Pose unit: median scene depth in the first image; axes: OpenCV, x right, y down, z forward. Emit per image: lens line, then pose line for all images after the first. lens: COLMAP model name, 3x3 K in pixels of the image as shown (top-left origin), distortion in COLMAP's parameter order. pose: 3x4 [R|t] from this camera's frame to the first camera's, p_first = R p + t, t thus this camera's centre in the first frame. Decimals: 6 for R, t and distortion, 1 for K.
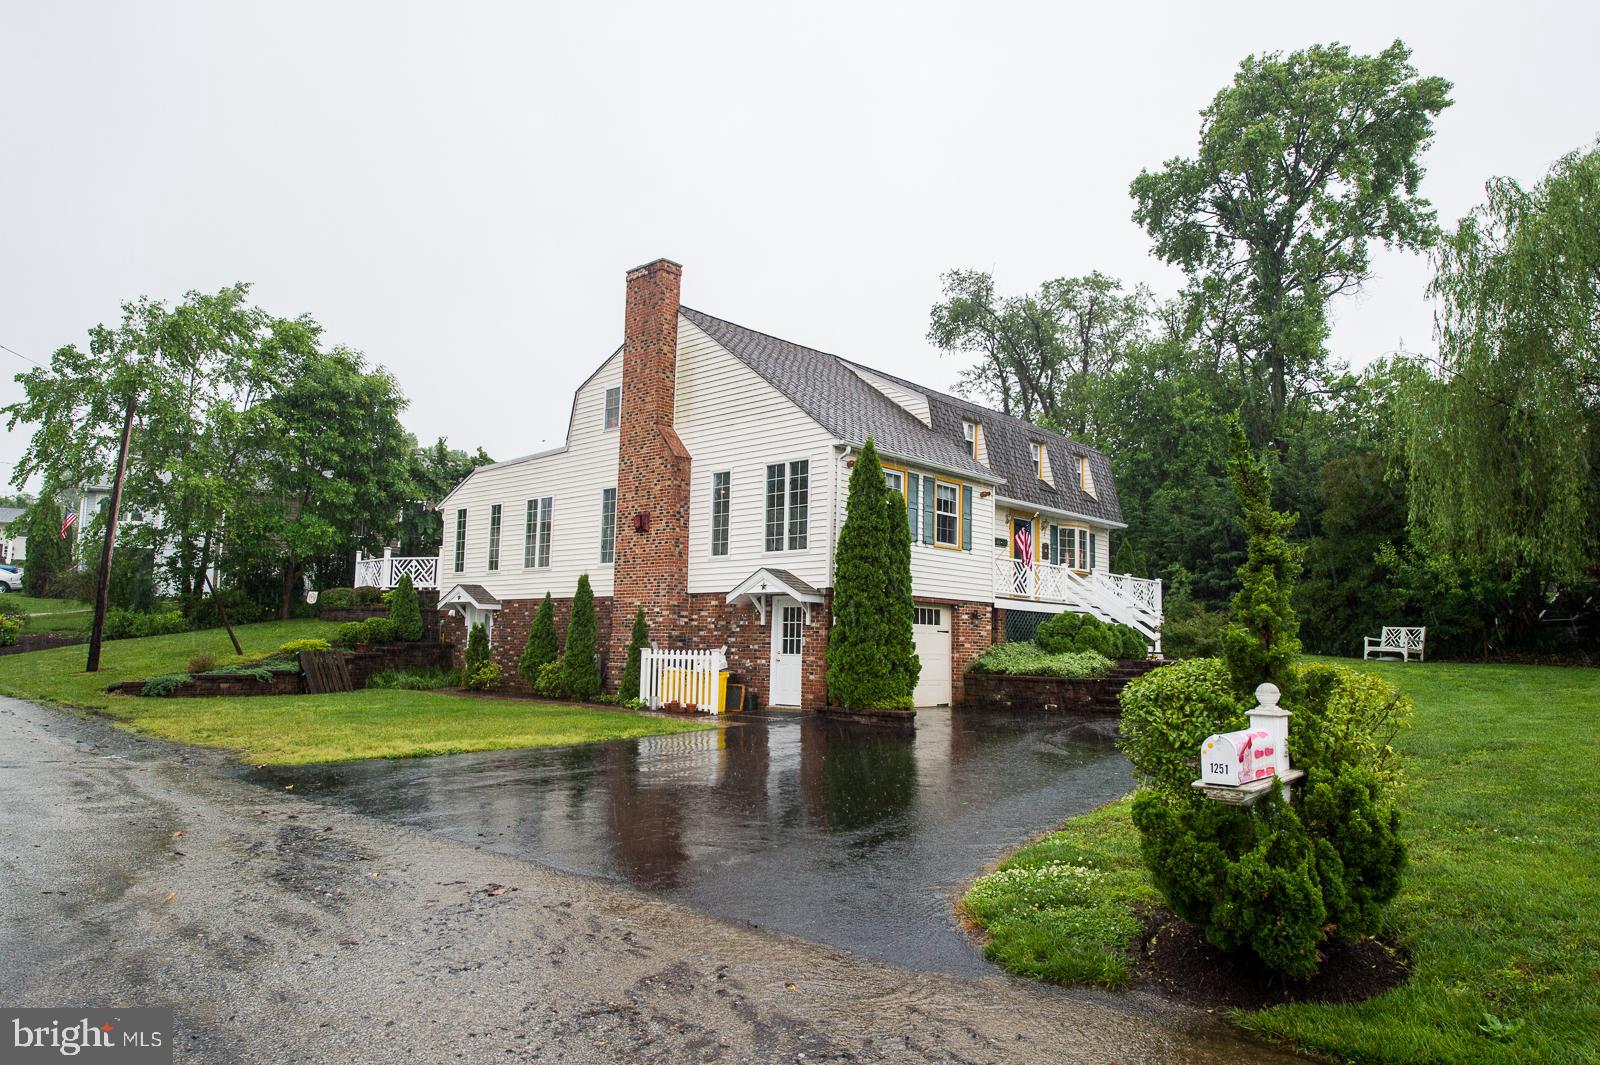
lens RADIAL K [[1040.7, 0, 800.0], [0, 1040.7, 532.5], [0, 0, 1]] dist [0.004777, 0.000379]
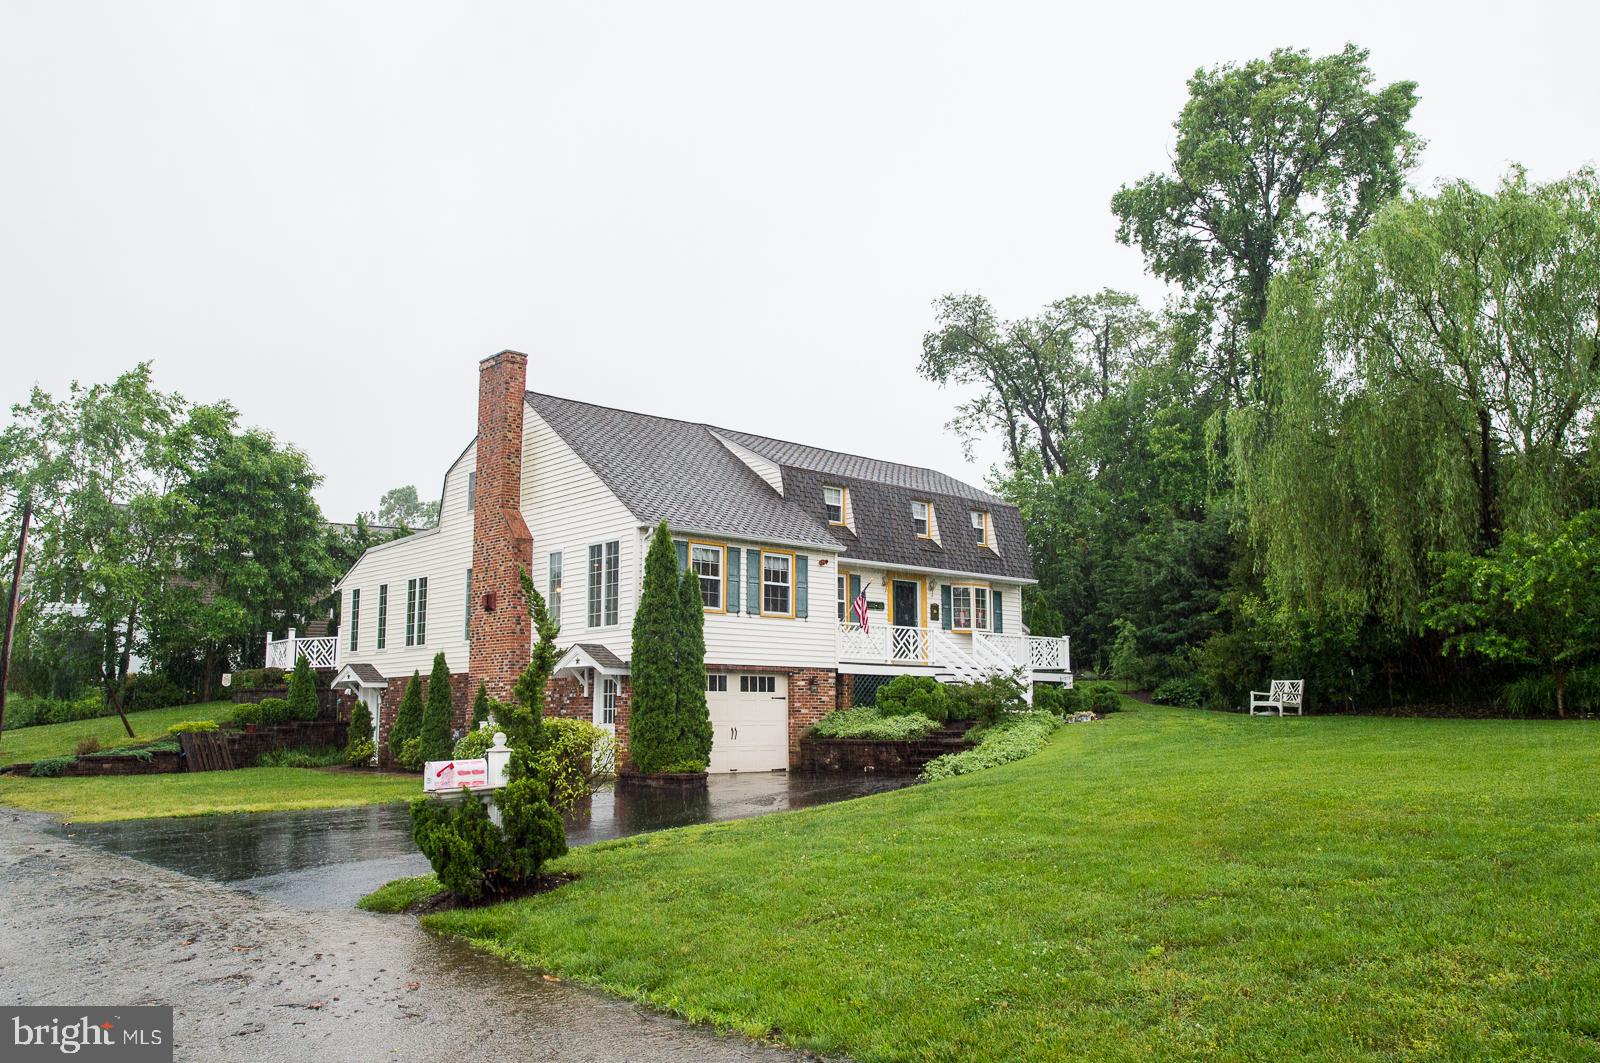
lens RADIAL K [[1250.1, 0, 800.0], [0, 1250.1, 531.5], [0, 0, 1]] dist [-0.000257, 0.001468]
pose [[0.996260, -0.037014, -0.078071, 0.244738], [0.034005, 0.998640, -0.039529, -0.018551], [0.079428, 0.036726, 0.996164, -0.220583]]
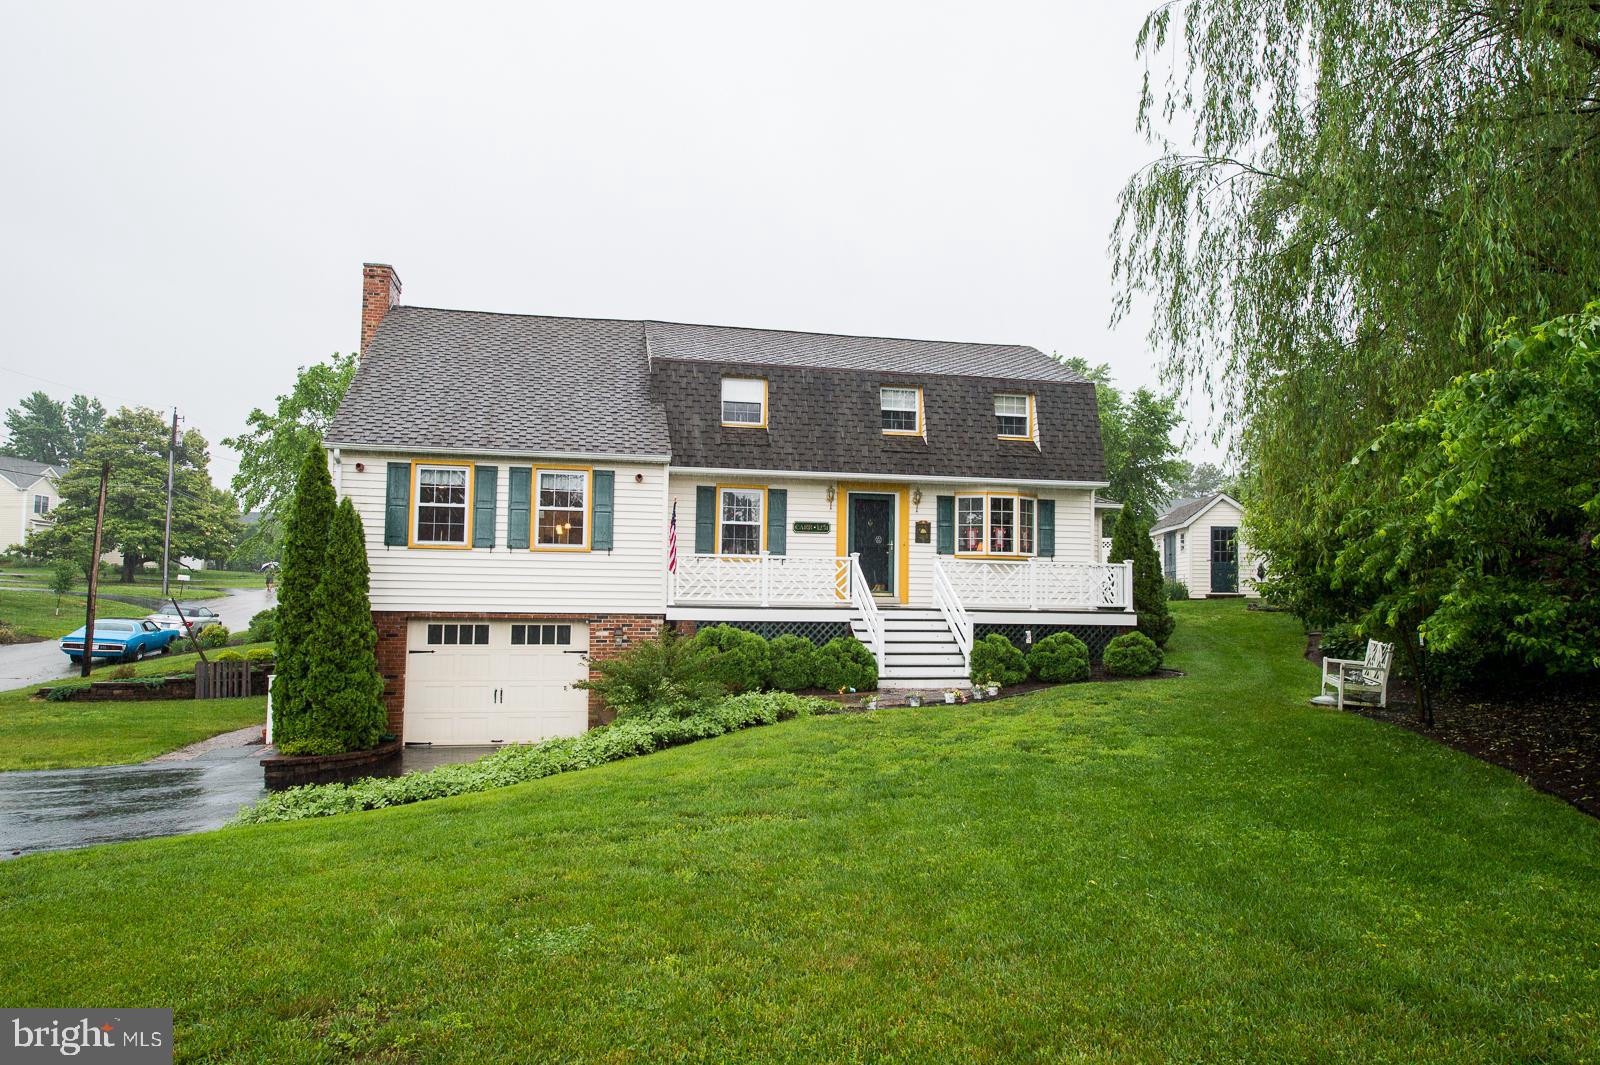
lens RADIAL K [[1040.7, 0, 800.0], [0, 1040.7, 532.5], [0, 0, 1]] dist [0.004777, 0.000379]
pose [[0.815503, -0.053886, -0.576239, 0.709935], [0.071772, 0.997386, 0.008304, 0.006934], [0.574285, -0.048130, 0.817239, 0.409760]]
